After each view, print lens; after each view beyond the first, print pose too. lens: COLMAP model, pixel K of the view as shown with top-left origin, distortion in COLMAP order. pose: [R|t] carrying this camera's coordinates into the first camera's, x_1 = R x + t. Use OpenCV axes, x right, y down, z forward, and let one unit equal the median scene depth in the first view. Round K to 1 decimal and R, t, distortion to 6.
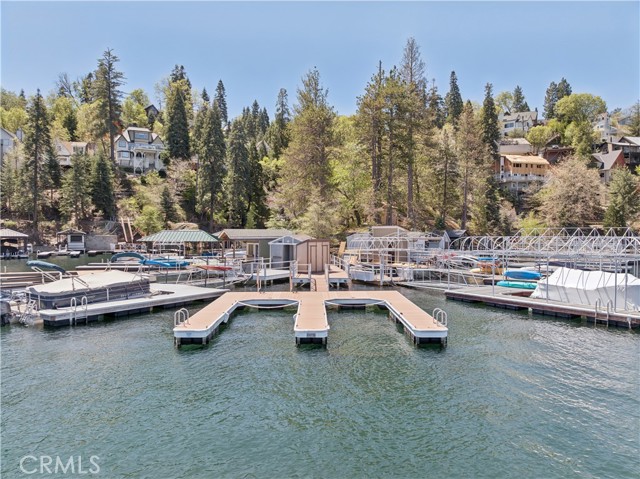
lens RADIAL K [[453.5, 0, 321.1], [0, 453.5, 239.4], [0, 0, 1]] dist [-0.048472, 0.007793]
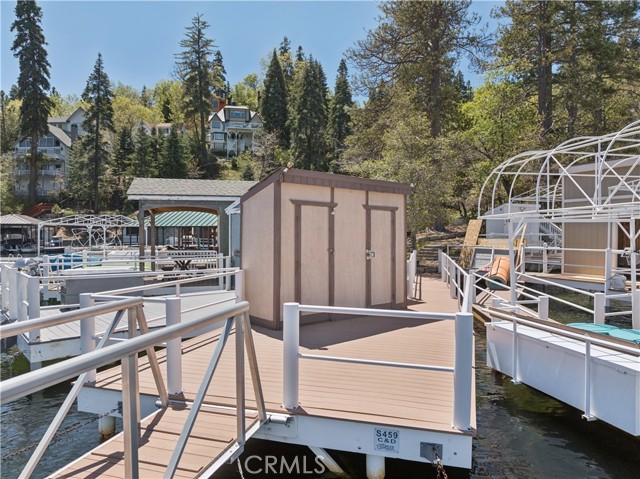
lens RADIAL K [[453.5, 0, 319.7], [0, 453.5, 241.2], [0, 0, 1]] dist [-0.048472, 0.007793]
pose [[0.951936, 0.005755, -0.306244, 0.016855], [-0.005040, 0.999982, 0.003125, 0.010011], [0.306257, -0.001432, 0.951948, 0.245083]]
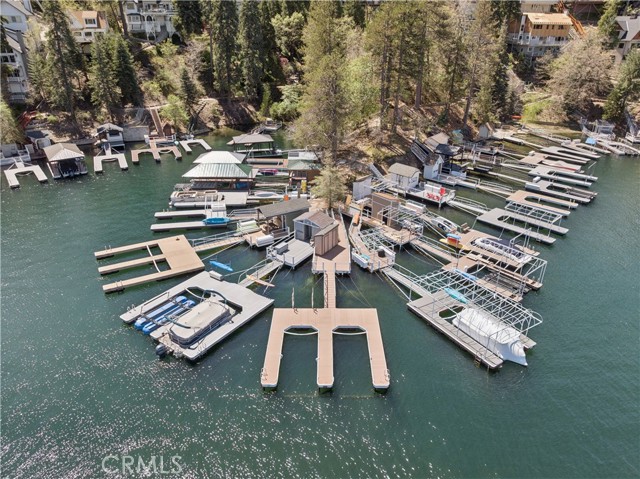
lens RADIAL K [[453.5, 0, 318.9], [0, 453.5, 239.2], [0, 0, 1]] dist [-0.048472, 0.007793]
pose [[0.999488, 0.015690, -0.027874, 0.000179], [-0.002124, 0.902062, 0.431600, -0.184054], [0.031916, -0.431320, 0.901634, -0.081684]]
